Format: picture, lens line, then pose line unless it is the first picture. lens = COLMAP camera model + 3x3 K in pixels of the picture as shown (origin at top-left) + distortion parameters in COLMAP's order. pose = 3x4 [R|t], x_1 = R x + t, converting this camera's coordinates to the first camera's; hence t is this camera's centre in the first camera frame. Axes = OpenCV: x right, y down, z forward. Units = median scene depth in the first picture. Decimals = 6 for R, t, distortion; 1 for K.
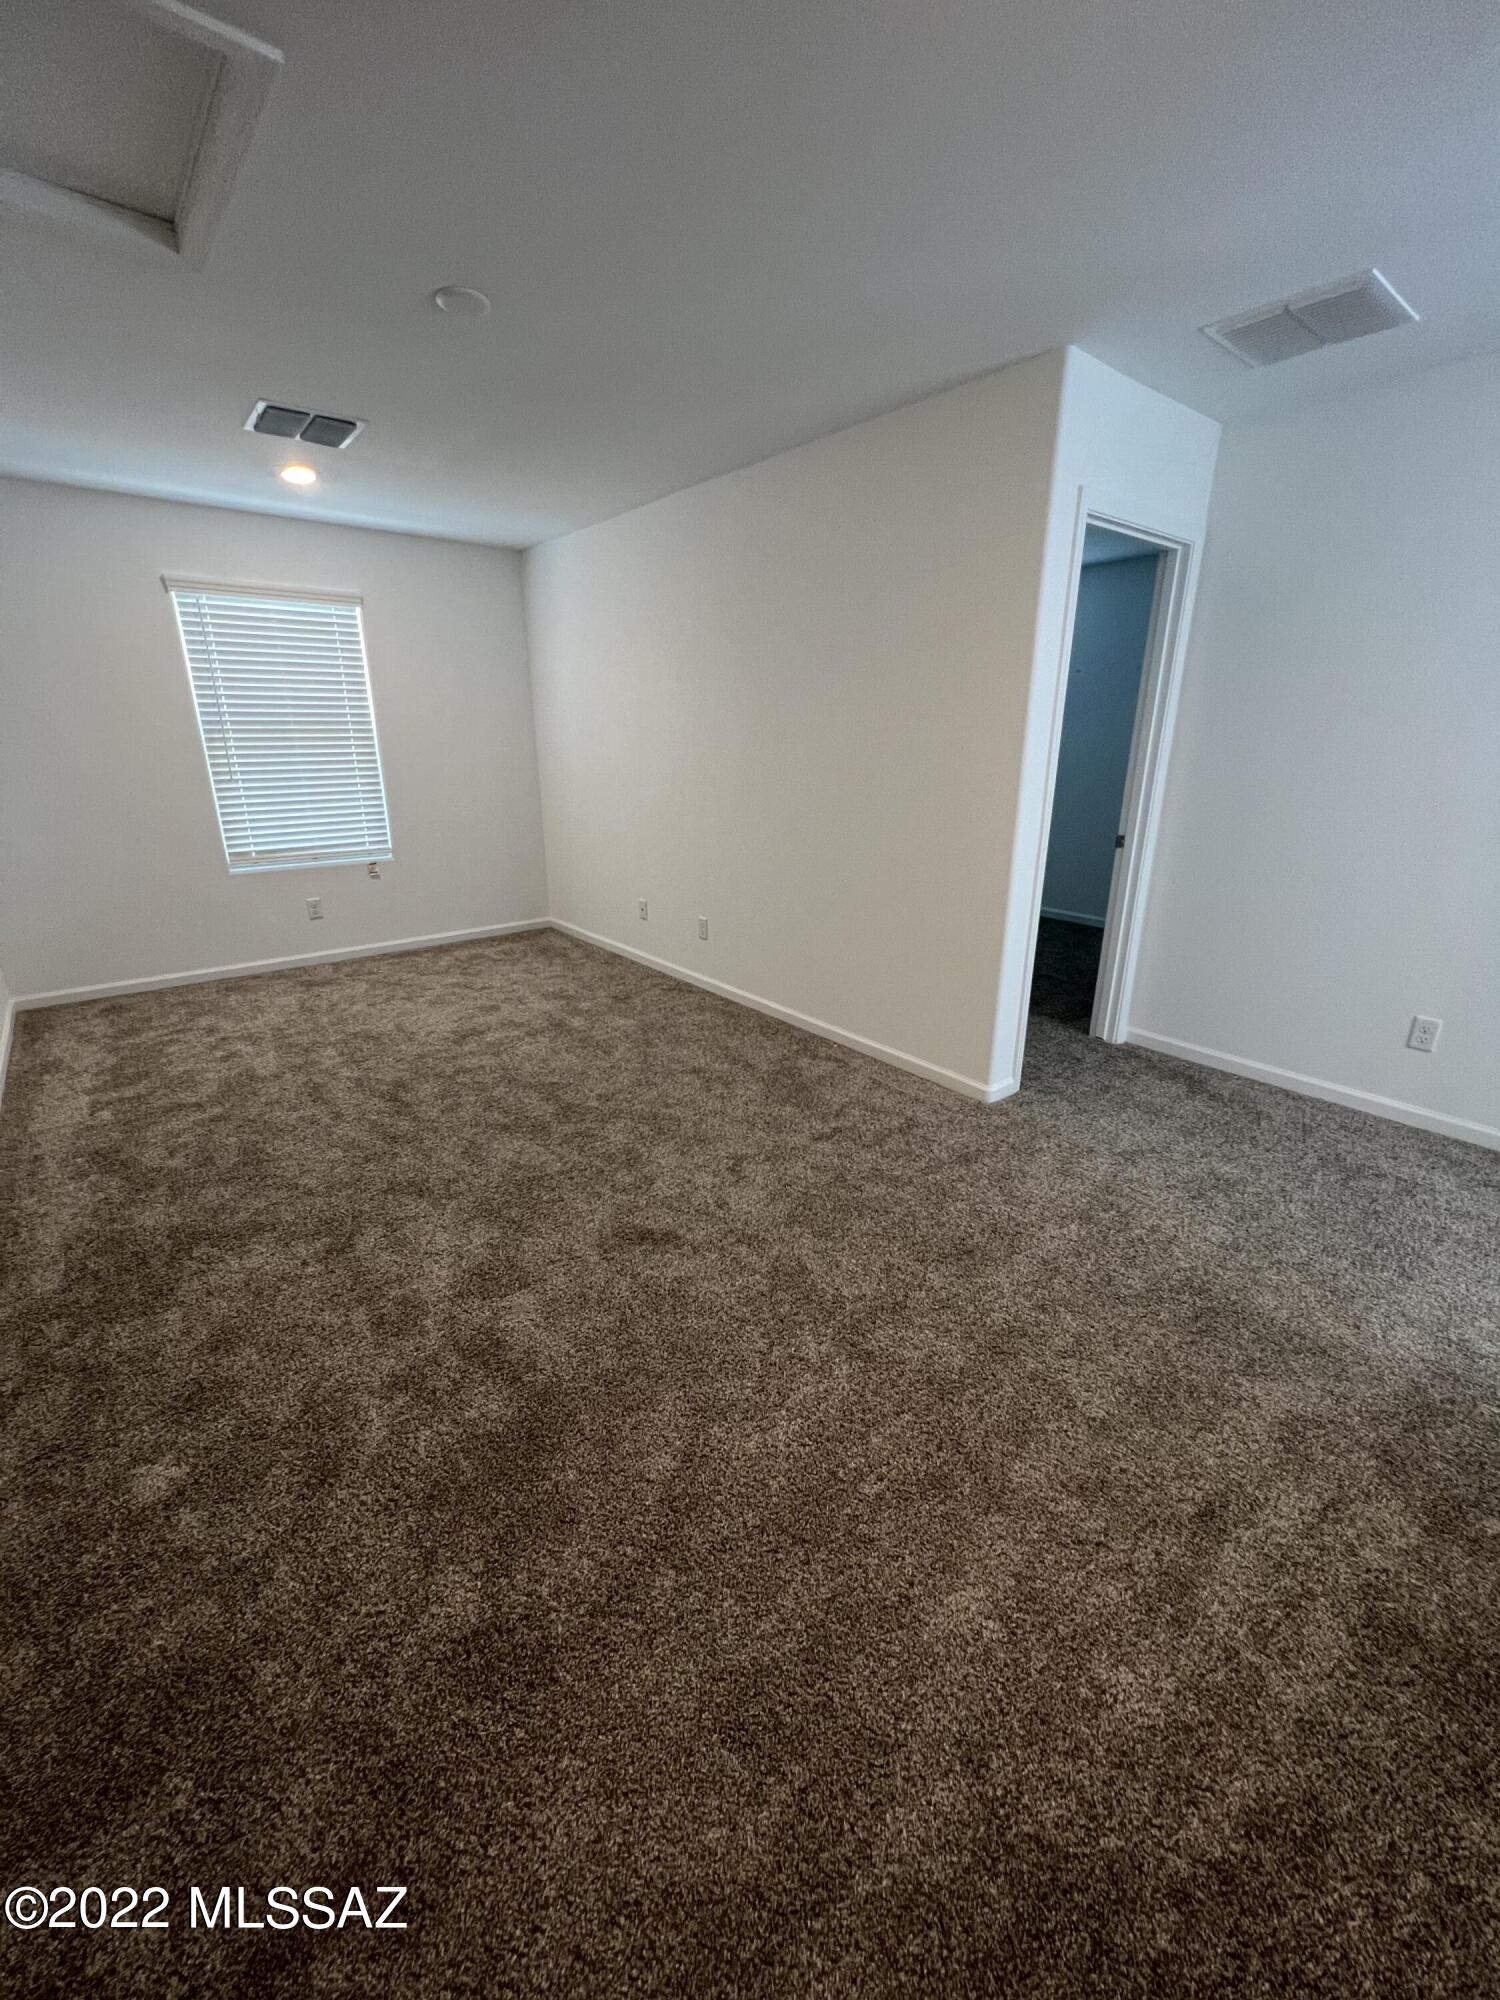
lens RADIAL K [[804.7, 0, 755.4], [0, 804.7, 996.5], [0, 0, 1]] dist [-0.003253, -0.000193]
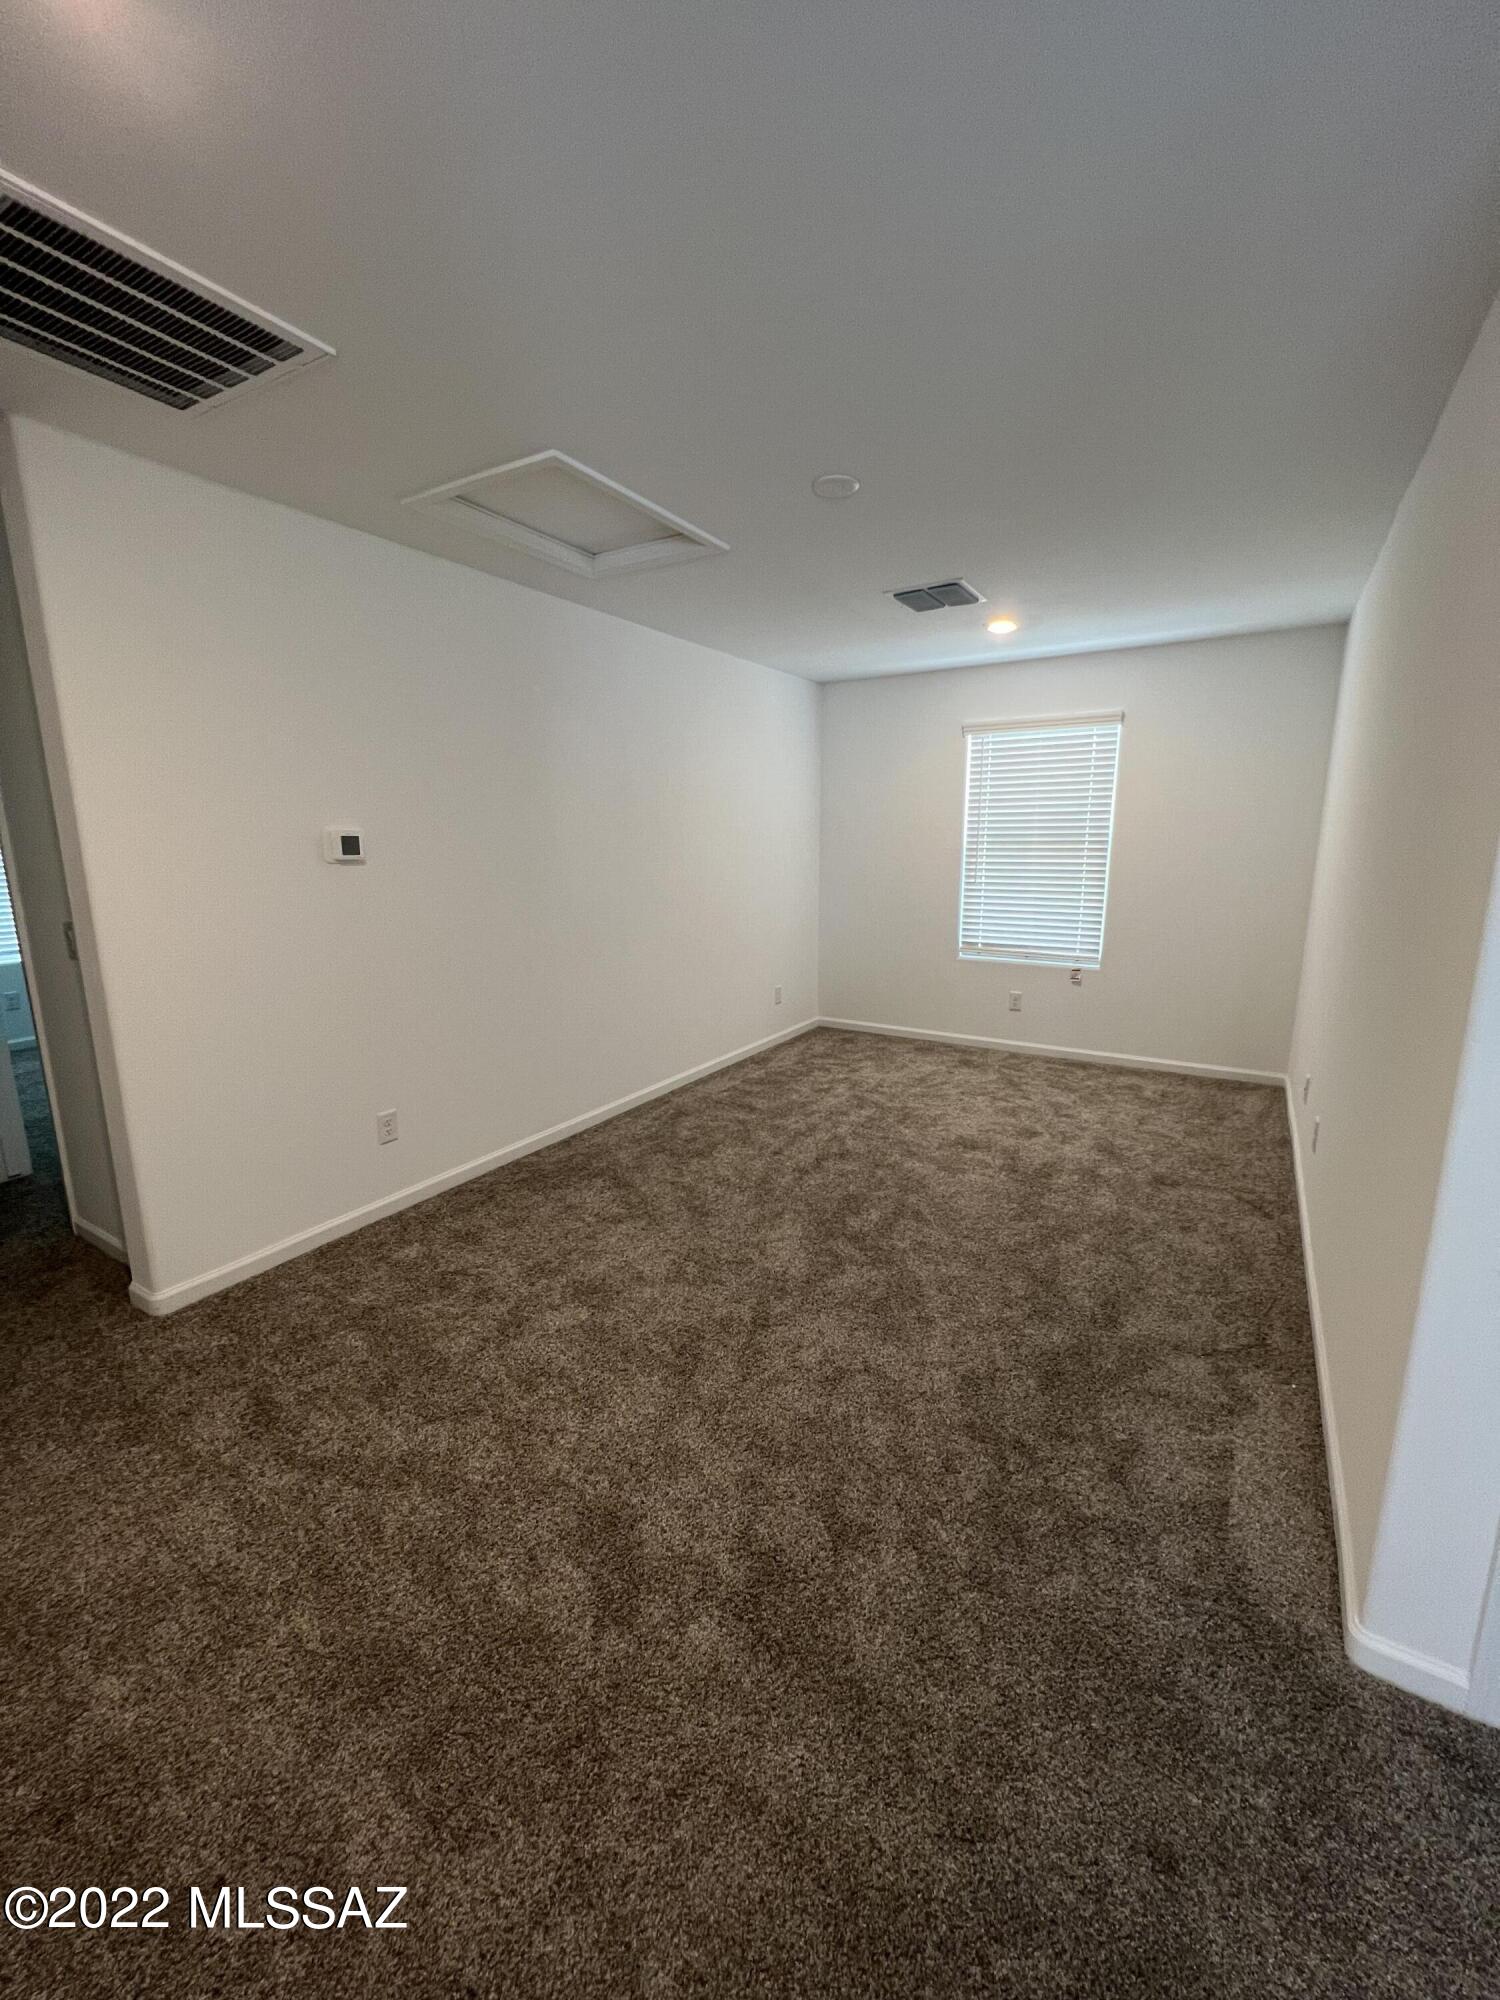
lens RADIAL K [[804.7, 0, 755.4], [0, 804.7, 996.5], [0, 0, 1]] dist [-0.003253, -0.000193]
pose [[0.321385, 0.181803, -0.929333, 0.416013], [-0.292041, 0.952589, 0.085358, -0.126599], [0.900791, 0.243971, 0.359241, 0.351192]]
